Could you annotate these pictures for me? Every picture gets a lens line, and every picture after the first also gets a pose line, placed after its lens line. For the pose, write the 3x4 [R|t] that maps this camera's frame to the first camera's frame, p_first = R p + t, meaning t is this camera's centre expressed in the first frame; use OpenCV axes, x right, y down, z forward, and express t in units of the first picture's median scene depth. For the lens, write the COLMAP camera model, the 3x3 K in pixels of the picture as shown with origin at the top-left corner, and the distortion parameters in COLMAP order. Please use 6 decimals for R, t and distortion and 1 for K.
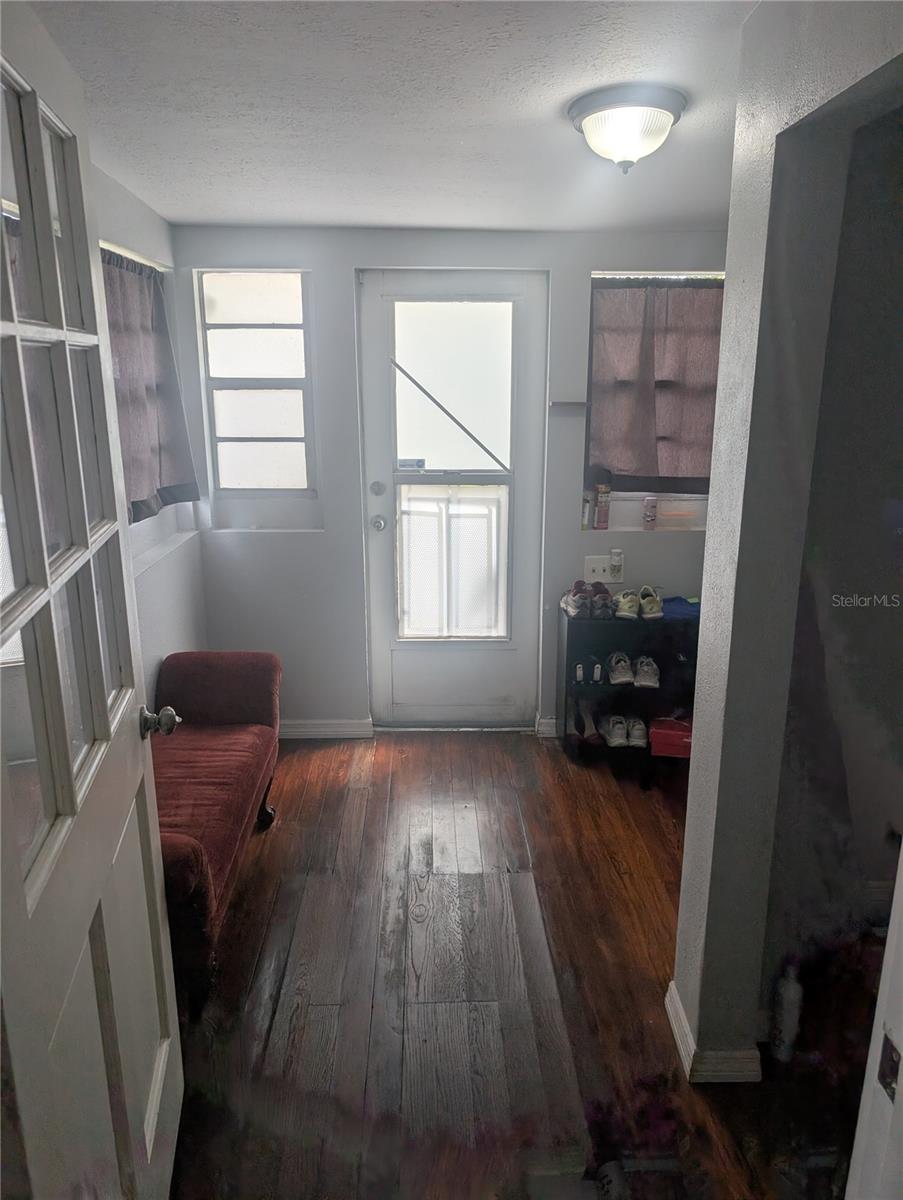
lens RADIAL K [[856.4, 0, 443.6], [0, 856.4, 603.4], [0, 0, 1]] dist [0.004304, -0.006817]
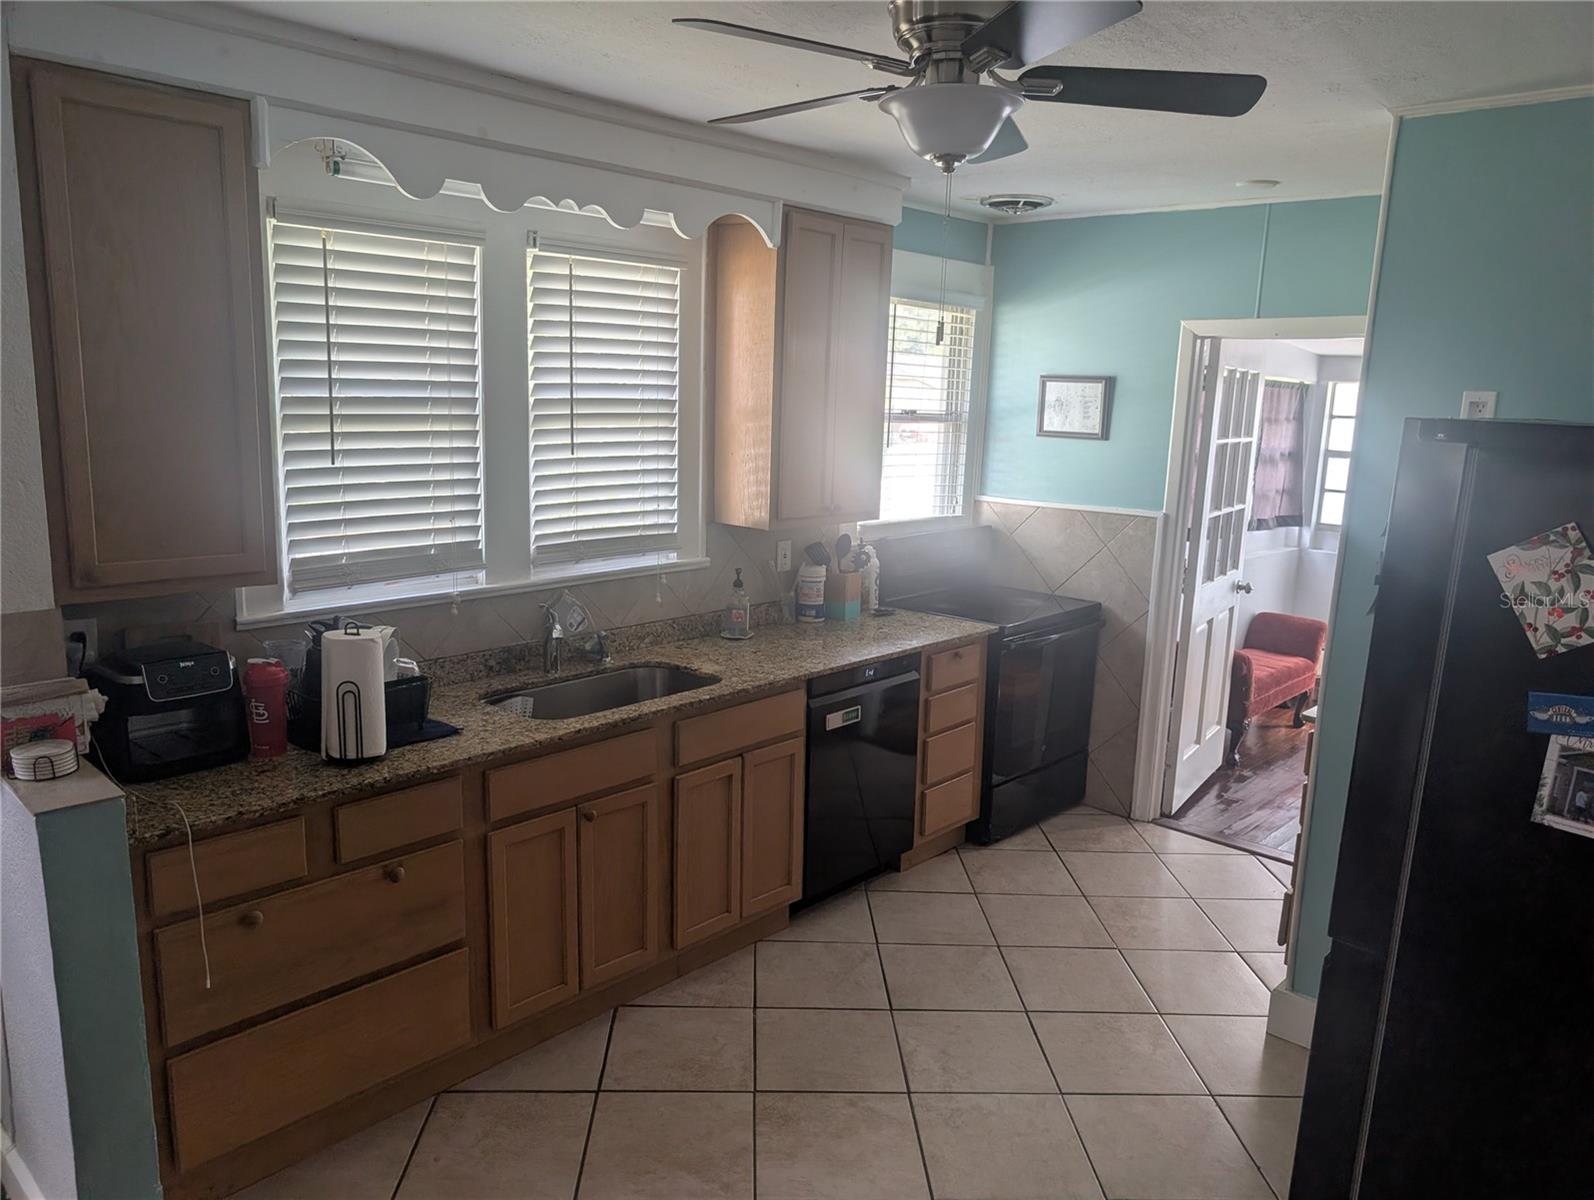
lens RADIAL K [[1143.3, 0, 794.7], [0, 1143.3, 604.9], [0, 0, 1]] dist [0.035799, -0.037708]
pose [[0.725344, 0.152728, -0.671231, 0.449512], [-0.221359, 0.975038, -0.017350, 0.248544], [0.651826, 0.161167, 0.741046, -1.077067]]
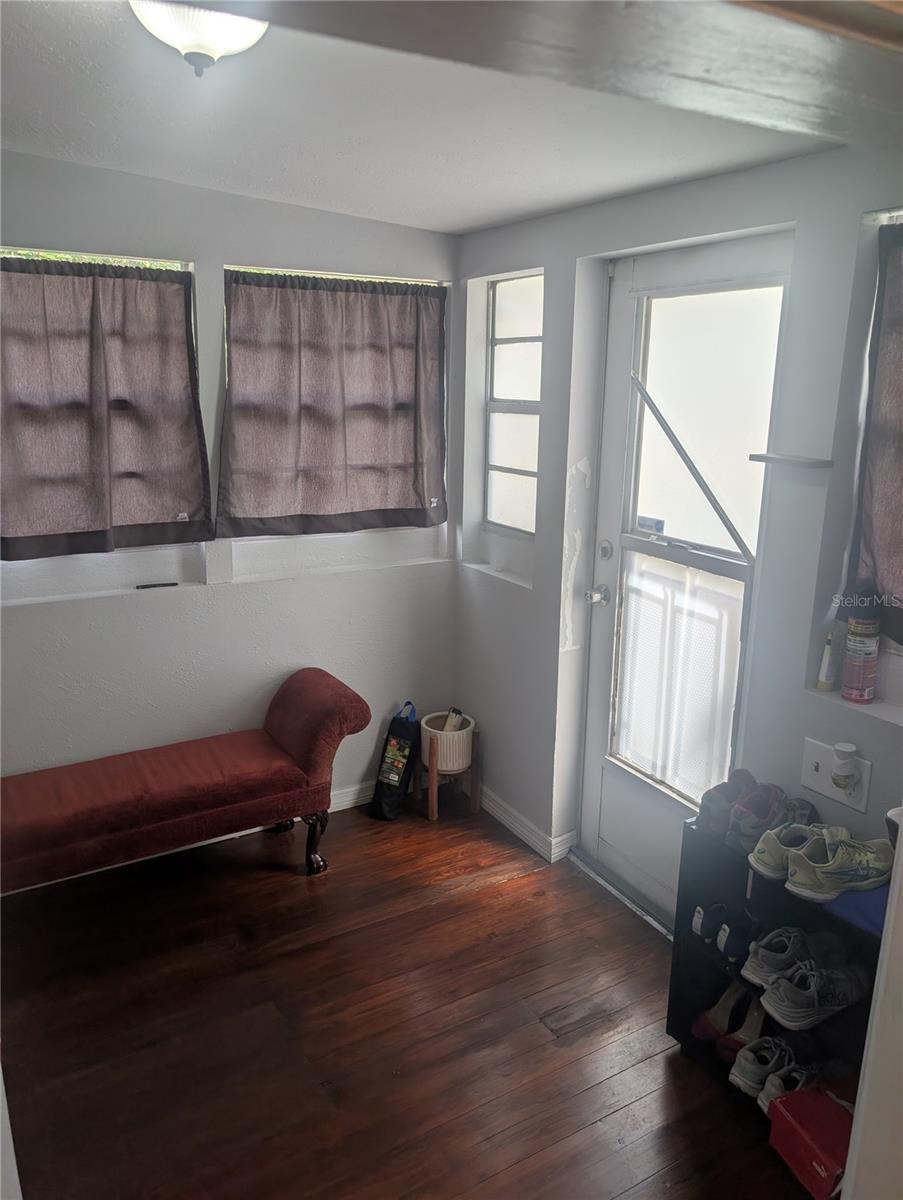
lens RADIAL K [[856.4, 0, 442.7], [0, 856.4, 591.4], [0, 0, 1]] dist [0.004304, -0.006817]
pose [[0.463867, 0.217054, -0.858903, 0.520888], [-0.242746, 0.963556, 0.112402, -0.153522], [0.851999, 0.156356, 0.499651, 0.528048]]
